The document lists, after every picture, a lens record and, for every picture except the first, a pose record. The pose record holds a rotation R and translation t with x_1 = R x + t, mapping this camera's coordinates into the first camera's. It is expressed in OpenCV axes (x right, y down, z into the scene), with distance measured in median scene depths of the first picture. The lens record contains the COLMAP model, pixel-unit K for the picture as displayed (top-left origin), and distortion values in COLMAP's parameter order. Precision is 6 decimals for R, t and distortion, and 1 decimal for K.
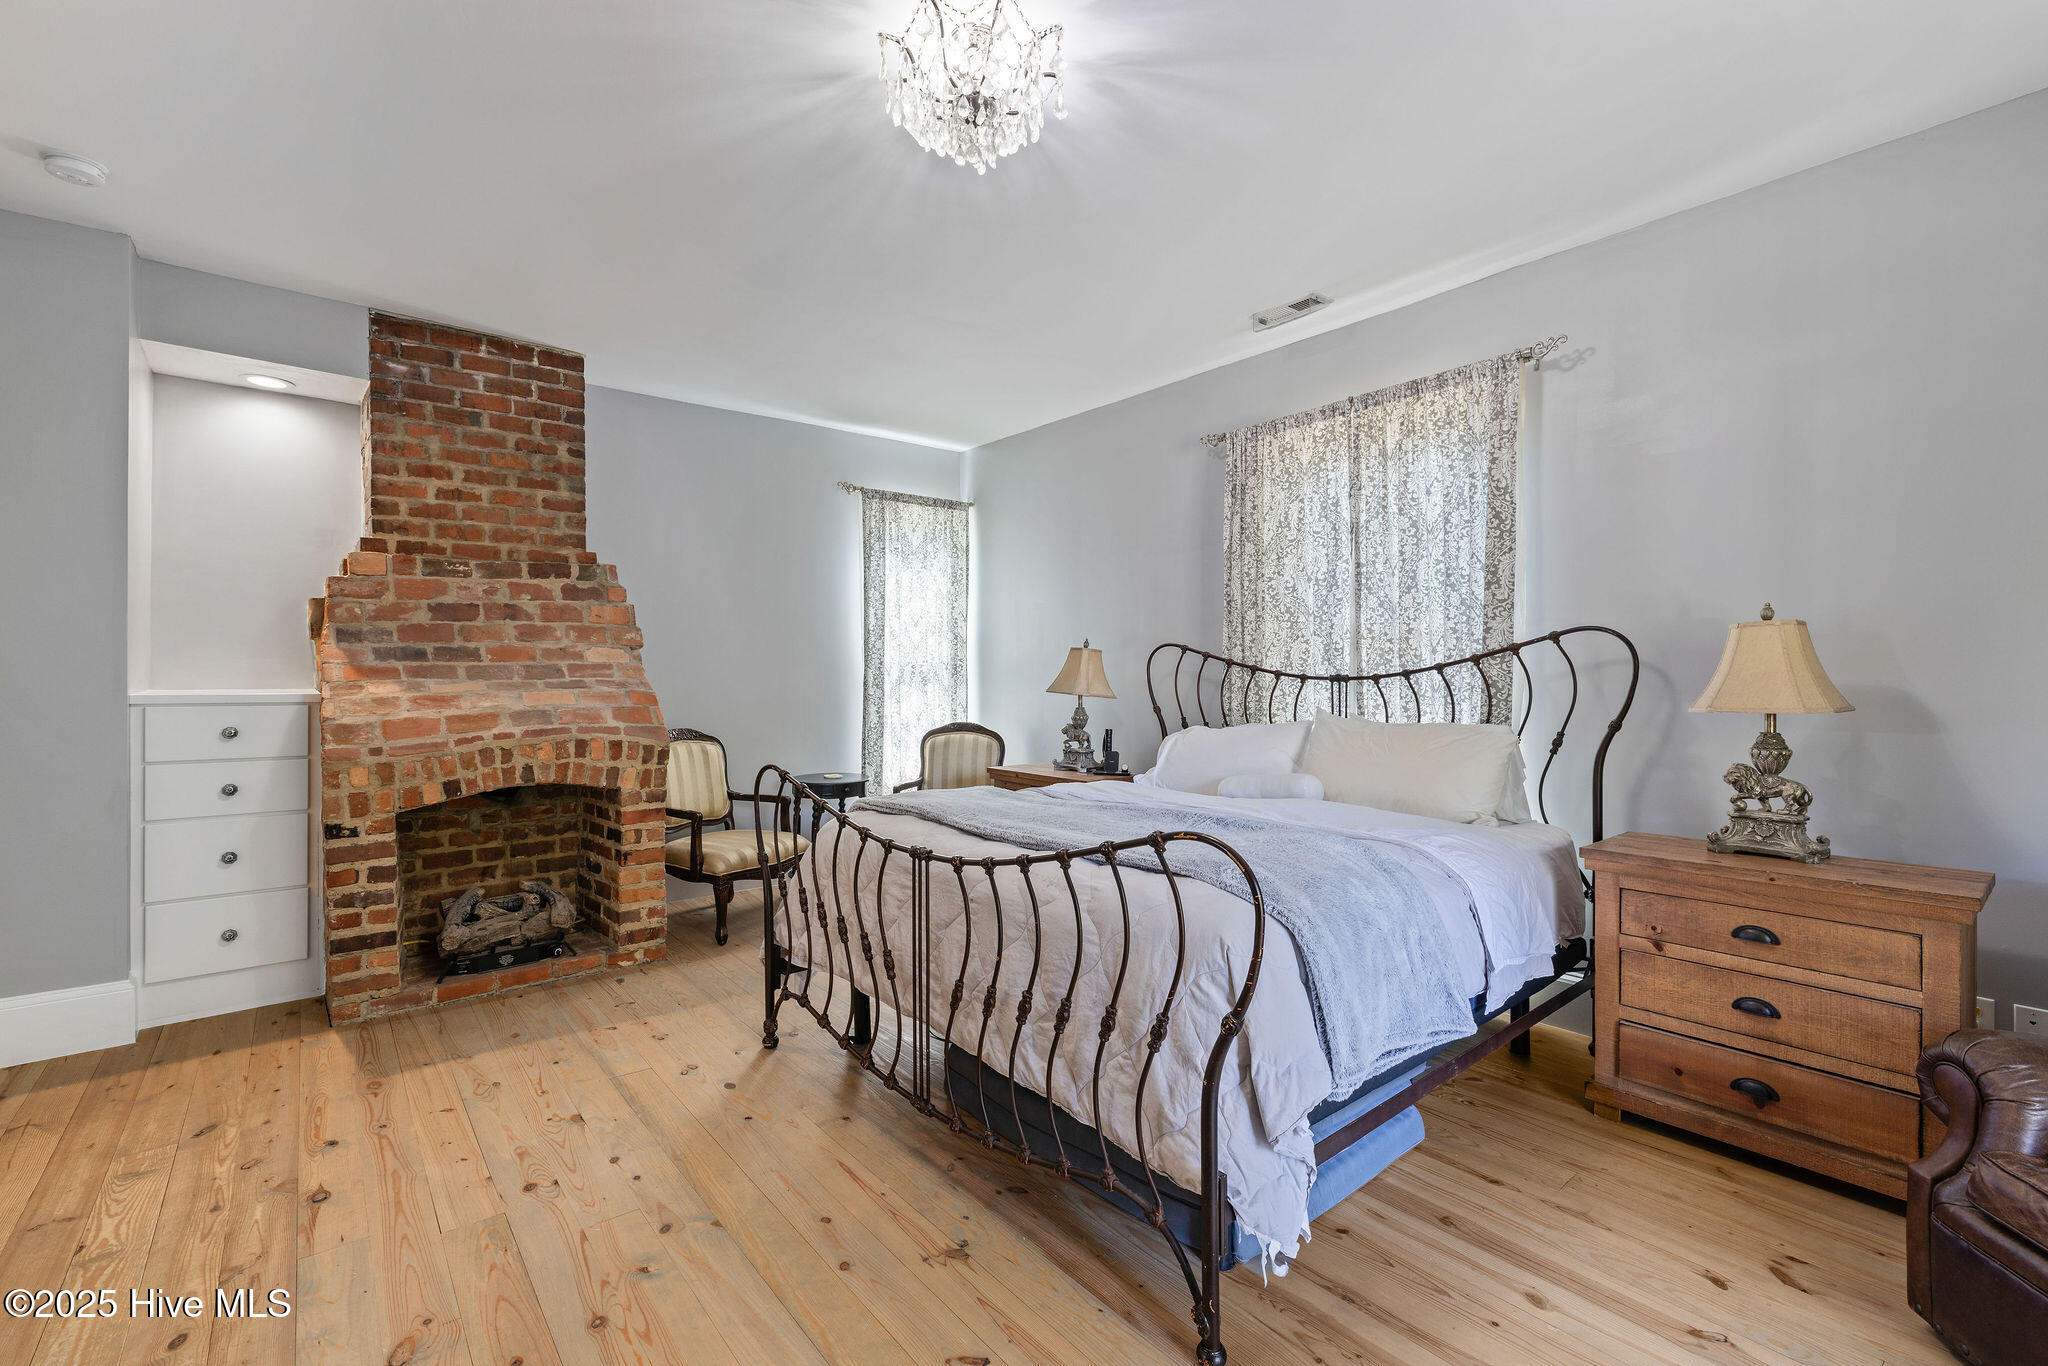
lens RADIAL K [[883.6, 0, 1022.8], [0, 883.6, 680.5], [0, 0, 1]] dist [0.001627, 0.000147]
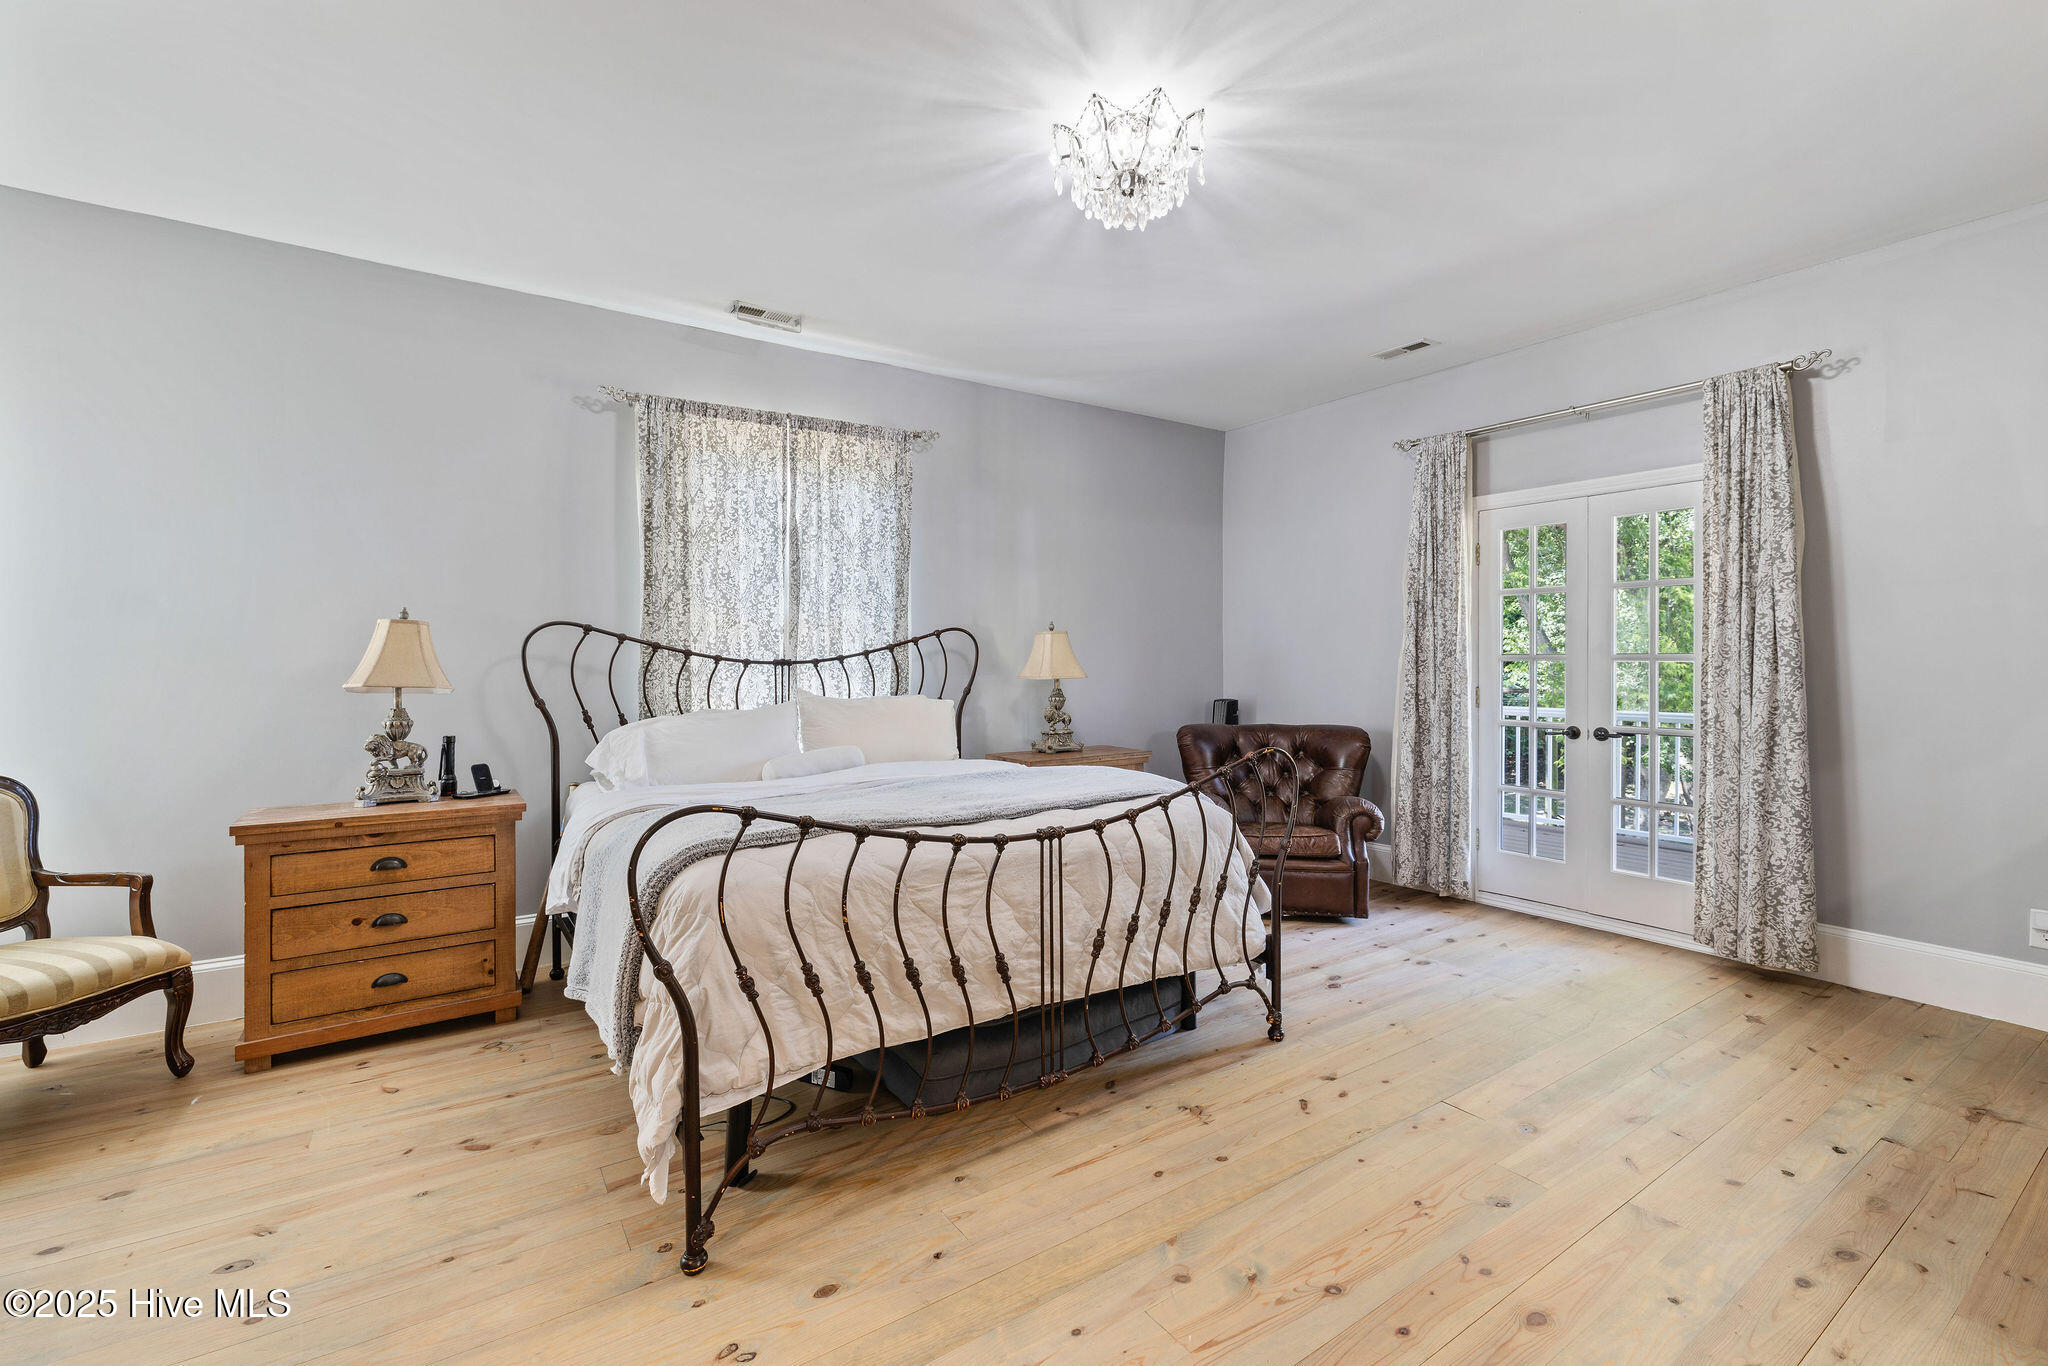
lens RADIAL K [[883.6, 0, 1022.5], [0, 883.6, 668.5], [0, 0, 1]] dist [0.001627, 0.000147]
pose [[0.095835, -0.011766, 0.995328, -0.814025], [0.007766, 0.999909, 0.011073, -0.005636], [-0.995367, 0.006668, 0.095918, 0.668841]]
